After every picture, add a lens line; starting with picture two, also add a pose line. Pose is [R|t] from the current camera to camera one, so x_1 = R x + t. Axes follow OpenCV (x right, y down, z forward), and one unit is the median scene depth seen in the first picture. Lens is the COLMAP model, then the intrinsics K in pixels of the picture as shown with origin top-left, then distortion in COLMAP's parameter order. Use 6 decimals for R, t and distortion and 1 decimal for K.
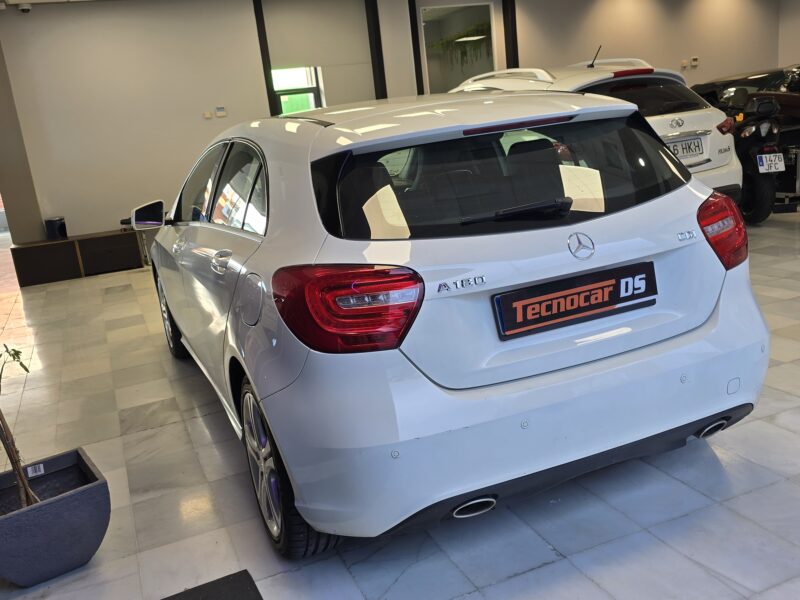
lens RADIAL K [[749.2, 0, 397.1], [0, 749.2, 310.0], [0, 0, 1]] dist [0.074441, -0.088809]
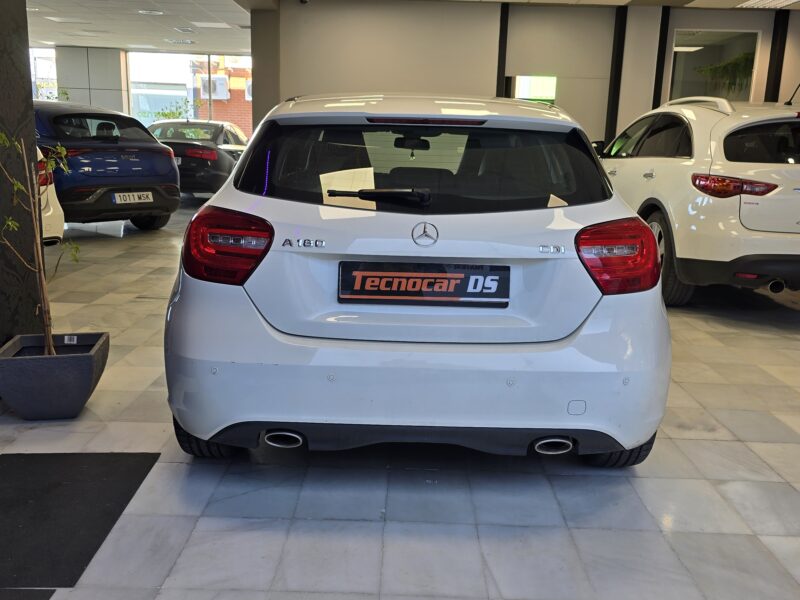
lens RADIAL K [[752.1, 0, 400.0], [0, 752.1, 300.0], [0, 0, 1]] dist [0.080923, -0.103633]
pose [[0.911089, 0.216587, -0.350722, 0.574035], [-0.225525, 0.974111, 0.015701, -0.001111], [0.345043, 0.064792, 0.936348, -0.022453]]
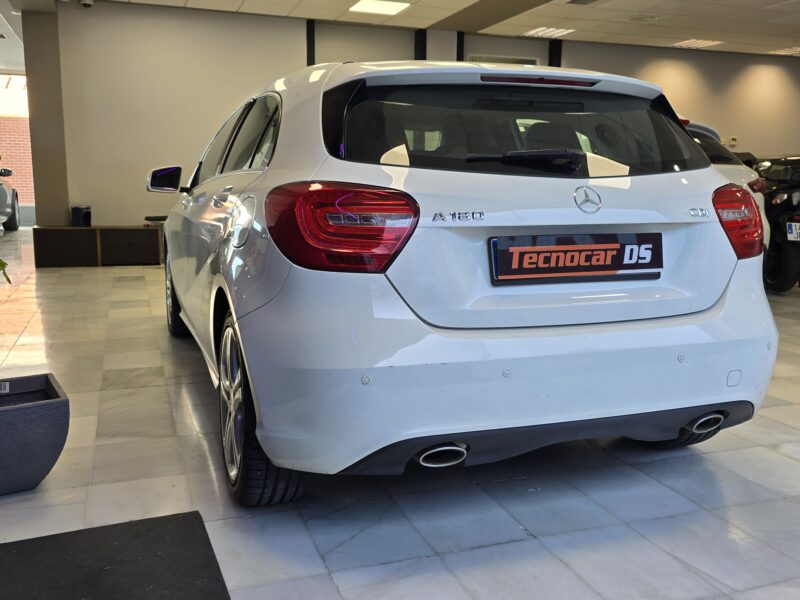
lens RADIAL K [[752.1, 0, 400.0], [0, 752.1, 300.0], [0, 0, 1]] dist [0.080923, -0.103633]
pose [[0.991370, 0.128246, -0.027161, 0.046229], [-0.130186, 0.987464, -0.089254, 0.148898], [0.015374, 0.092020, 0.995638, 0.042263]]
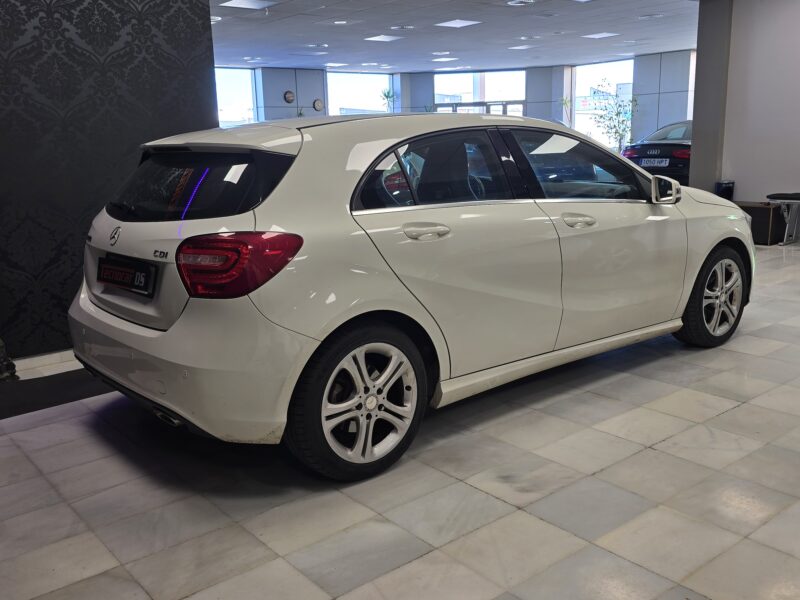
lens RADIAL K [[750.4, 0, 390.2], [0, 750.4, 301.0], [0, 0, 1]] dist [0.094780, -0.131341]
pose [[0.282697, 0.301470, -0.910603, 1.683860], [-0.236995, 0.941847, 0.238238, -0.424382], [0.929471, 0.148460, 0.337704, 0.953952]]
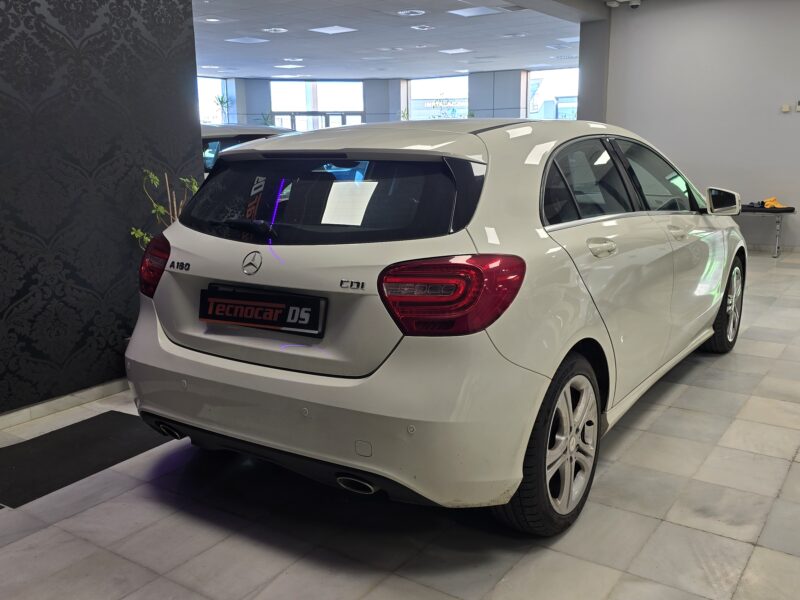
lens RADIAL K [[752.1, 0, 400.0], [0, 752.1, 300.0], [0, 0, 1]] dist [0.080923, -0.103633]
pose [[0.540587, 0.271225, -0.796369, 1.249772], [-0.252211, 0.955315, 0.154154, -0.257620], [0.802593, 0.117519, 0.584836, 0.466329]]
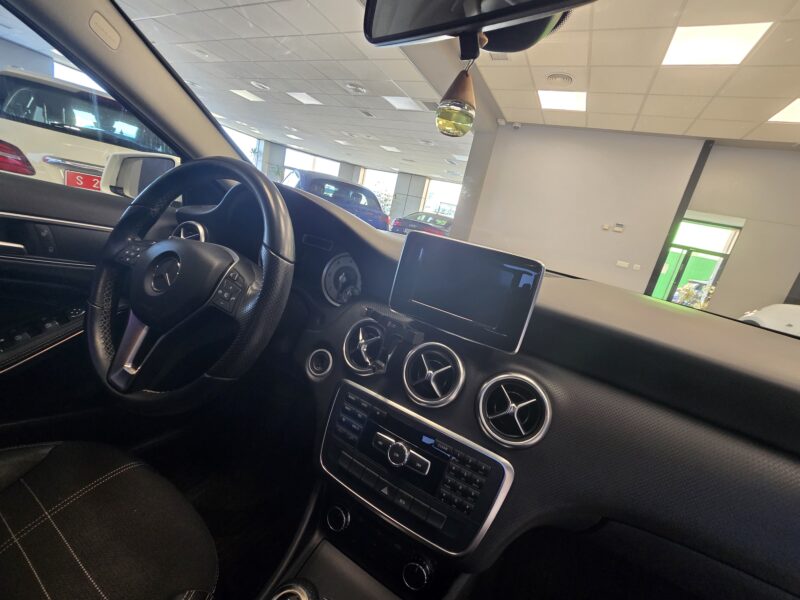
lens RADIAL K [[327.1, 0, 401.7], [0, 327.1, 297.7], [0, 0, 1]] dist [-0.003683, 0.000191]
pose [[0.580673, 0.419530, -0.697720, -0.086156], [-0.465037, 0.874356, 0.138714, -0.306504], [0.668251, 0.243919, 0.702812, 1.780786]]
